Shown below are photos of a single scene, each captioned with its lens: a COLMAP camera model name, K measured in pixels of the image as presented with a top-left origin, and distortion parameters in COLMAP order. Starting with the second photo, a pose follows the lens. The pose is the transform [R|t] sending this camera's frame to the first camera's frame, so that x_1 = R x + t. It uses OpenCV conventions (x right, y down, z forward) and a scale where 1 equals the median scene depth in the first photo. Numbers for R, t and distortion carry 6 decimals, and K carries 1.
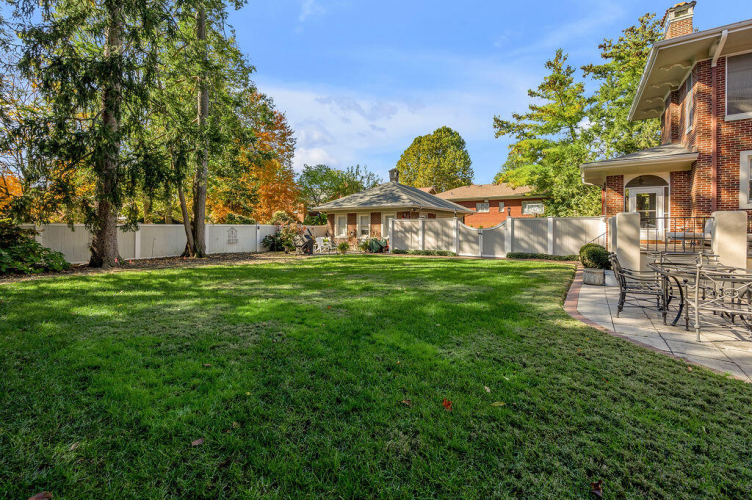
lens RADIAL K [[311.4, 0, 370.3], [0, 311.4, 227.7], [0, 0, 1]] dist [-0.012858, 0.001671]
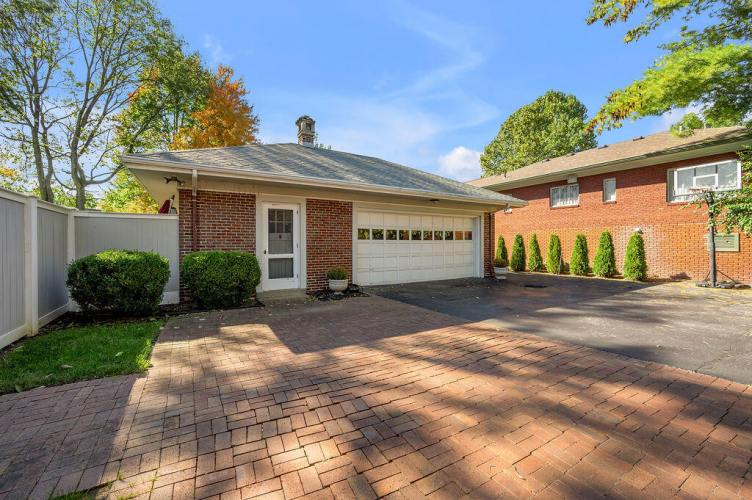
lens RADIAL K [[311.4, 0, 381.2], [0, 311.4, 243.7], [0, 0, 1]] dist [-0.012858, 0.001671]
pose [[0.928289, -0.004789, -0.371830, 0.458284], [0.004494, 0.999989, -0.001662, 0.007242], [0.371833, -0.000128, 0.928299, 0.787289]]
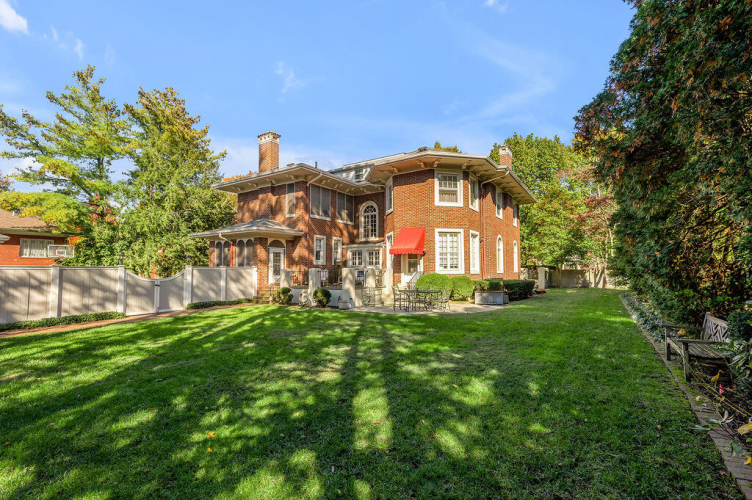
lens RADIAL K [[362.1, 0, 367.7], [0, 362.1, 246.6], [0, 0, 1]] dist [-0.001506, -0.000261]
pose [[-0.055992, 0.063409, 0.996416, -0.546440], [0.007097, 0.997981, -0.063110, -0.014959], [-0.998406, 0.003538, -0.056329, 0.410503]]
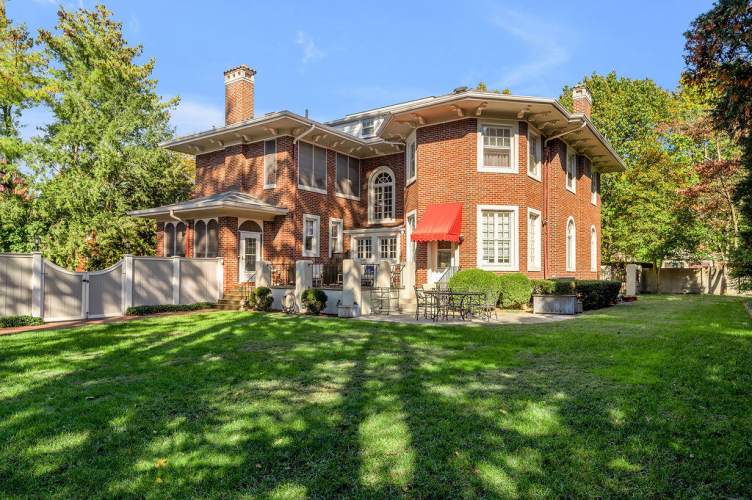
lens RADIAL K [[517.6, 0, 361.3], [0, 517.6, 253.4], [0, 0, 1]] dist [-0.012576, -0.000800]
pose [[-0.021197, 0.031736, 0.999271, -0.545510], [-0.001362, 0.999494, -0.031772, -0.001627], [-0.999774, -0.002034, -0.021144, 0.410842]]
